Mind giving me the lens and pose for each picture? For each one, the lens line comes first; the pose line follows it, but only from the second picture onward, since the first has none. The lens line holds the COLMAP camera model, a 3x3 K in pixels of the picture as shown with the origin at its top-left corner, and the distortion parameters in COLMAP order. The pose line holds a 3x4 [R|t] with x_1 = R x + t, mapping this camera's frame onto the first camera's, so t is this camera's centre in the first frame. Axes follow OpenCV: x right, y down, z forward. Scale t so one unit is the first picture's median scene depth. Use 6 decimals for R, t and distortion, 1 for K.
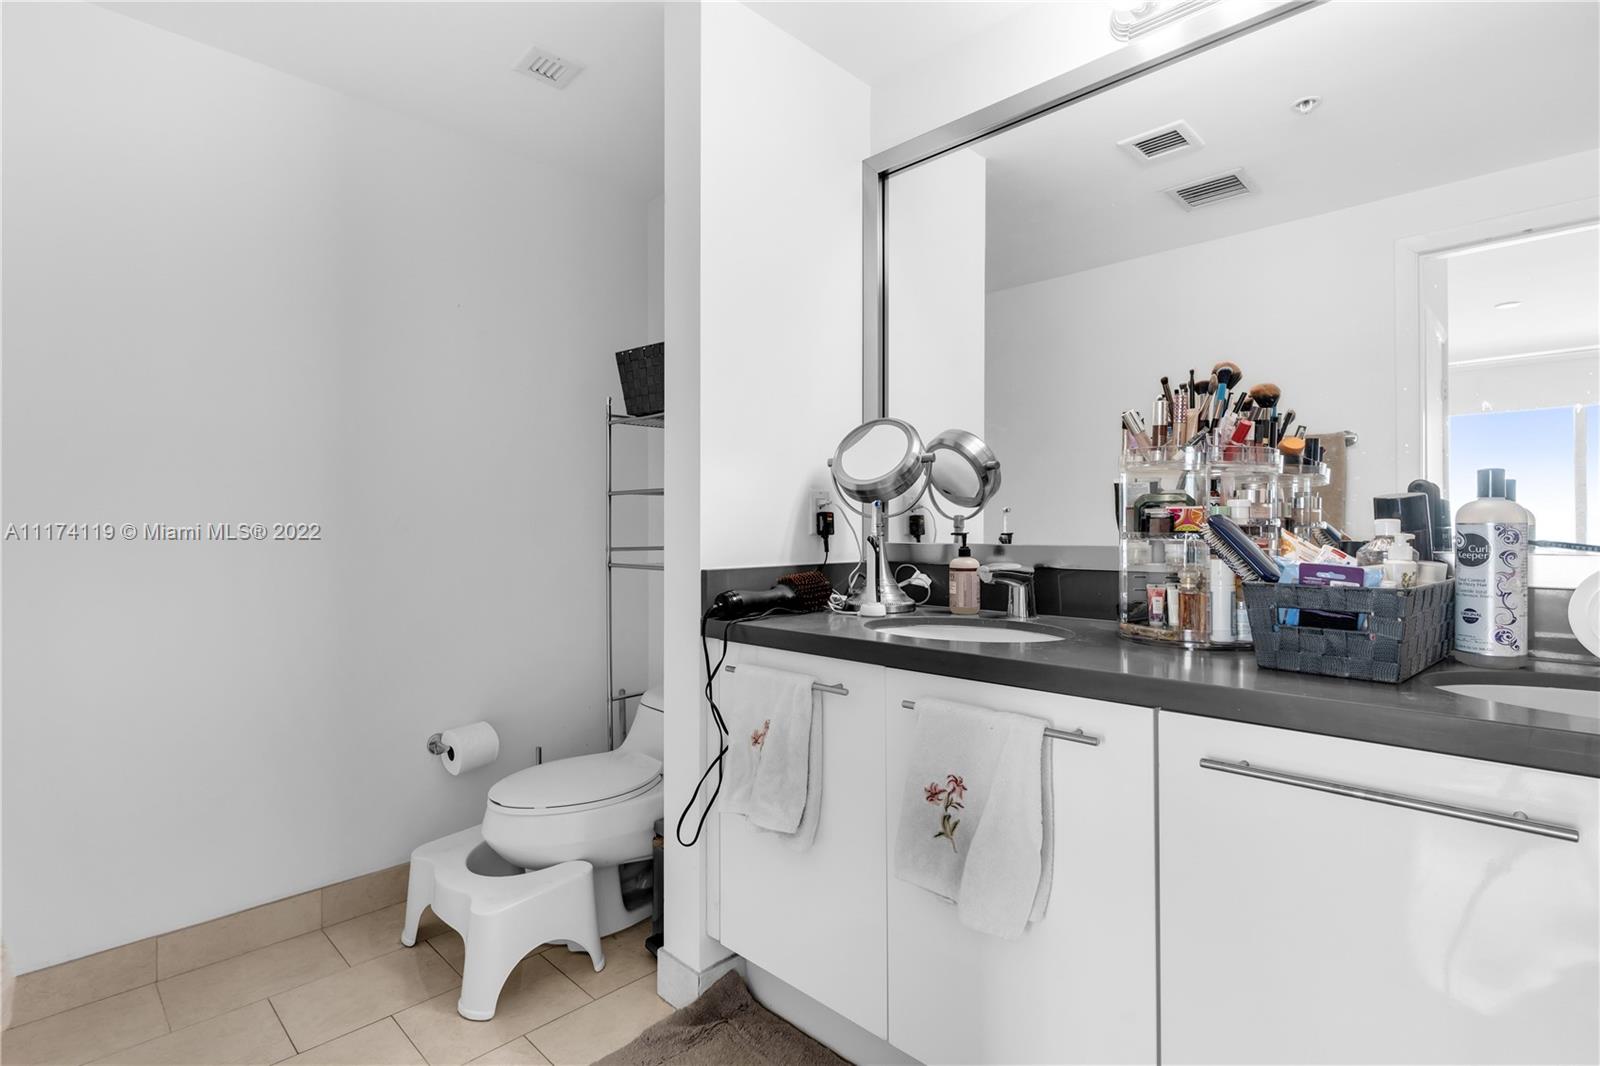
lens RADIAL K [[766.6, 0, 800.6], [0, 766.6, 524.6], [0, 0, 1]] dist [0.000657, 0.000189]
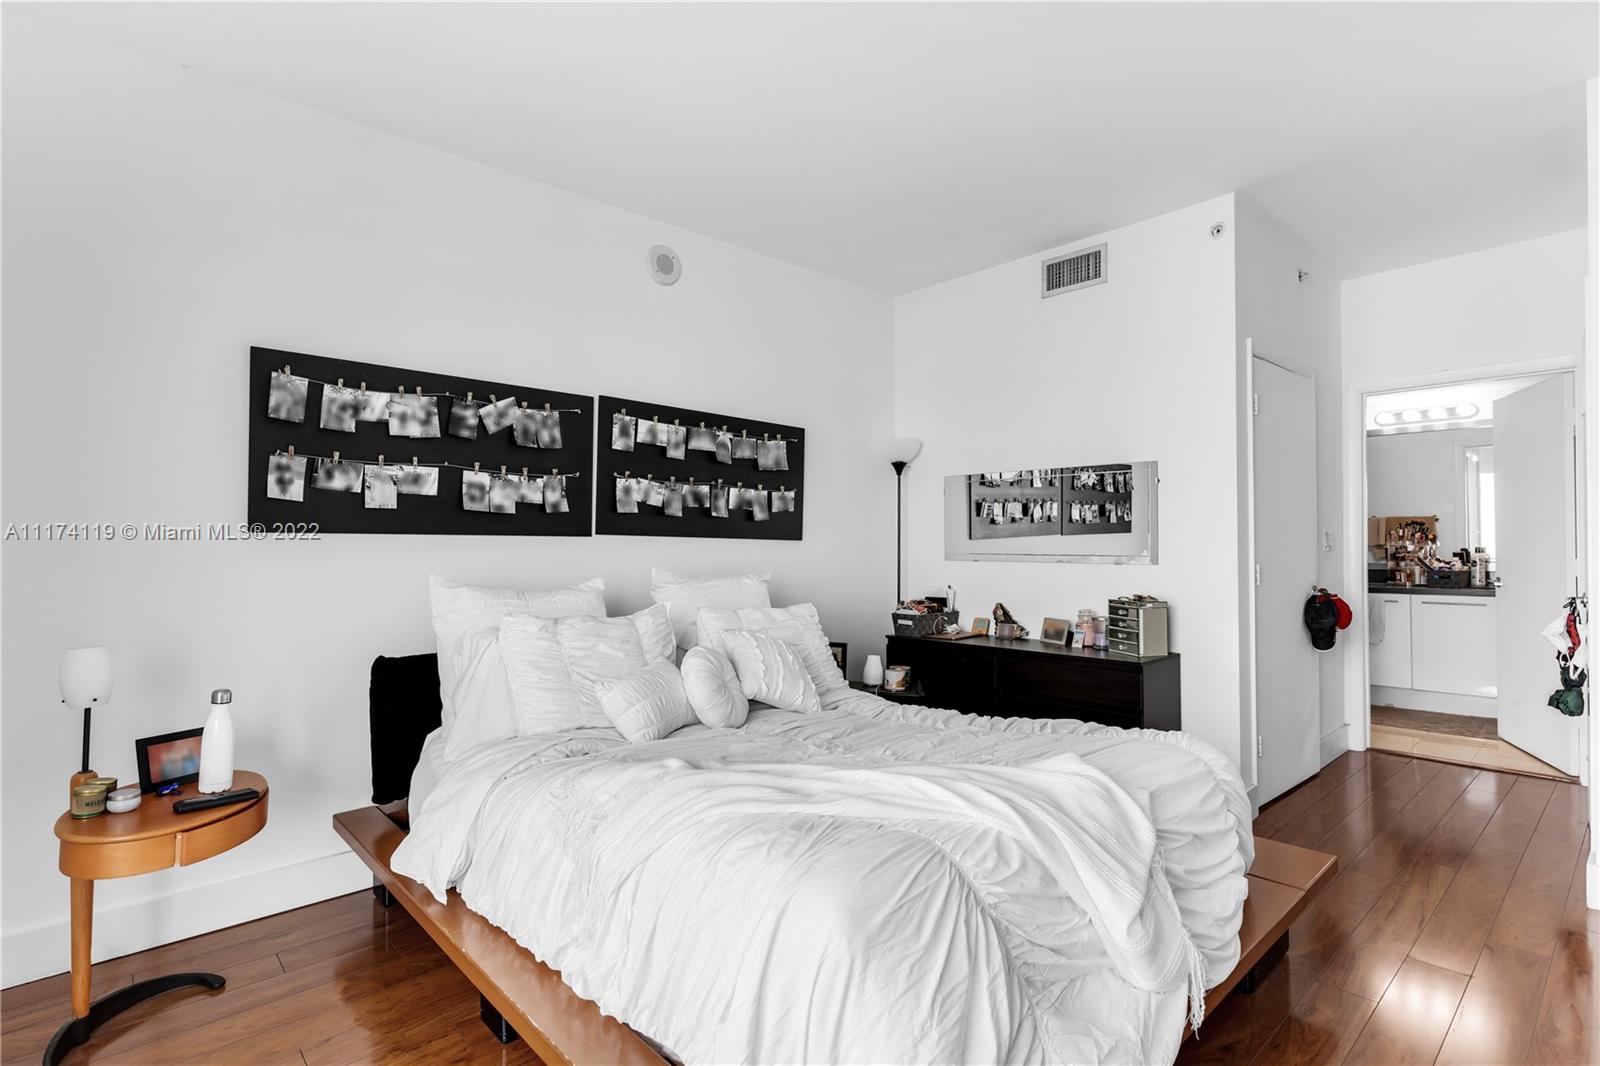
lens RADIAL K [[766.6, 0, 800.6], [0, 766.6, 524.6], [0, 0, 1]] dist [0.000657, 0.000189]
pose [[0.998947, -0.003801, -0.045727, -3.118302], [0.002879, 0.999792, -0.020212, -0.125723], [0.045795, 0.020059, 0.998749, -3.995202]]
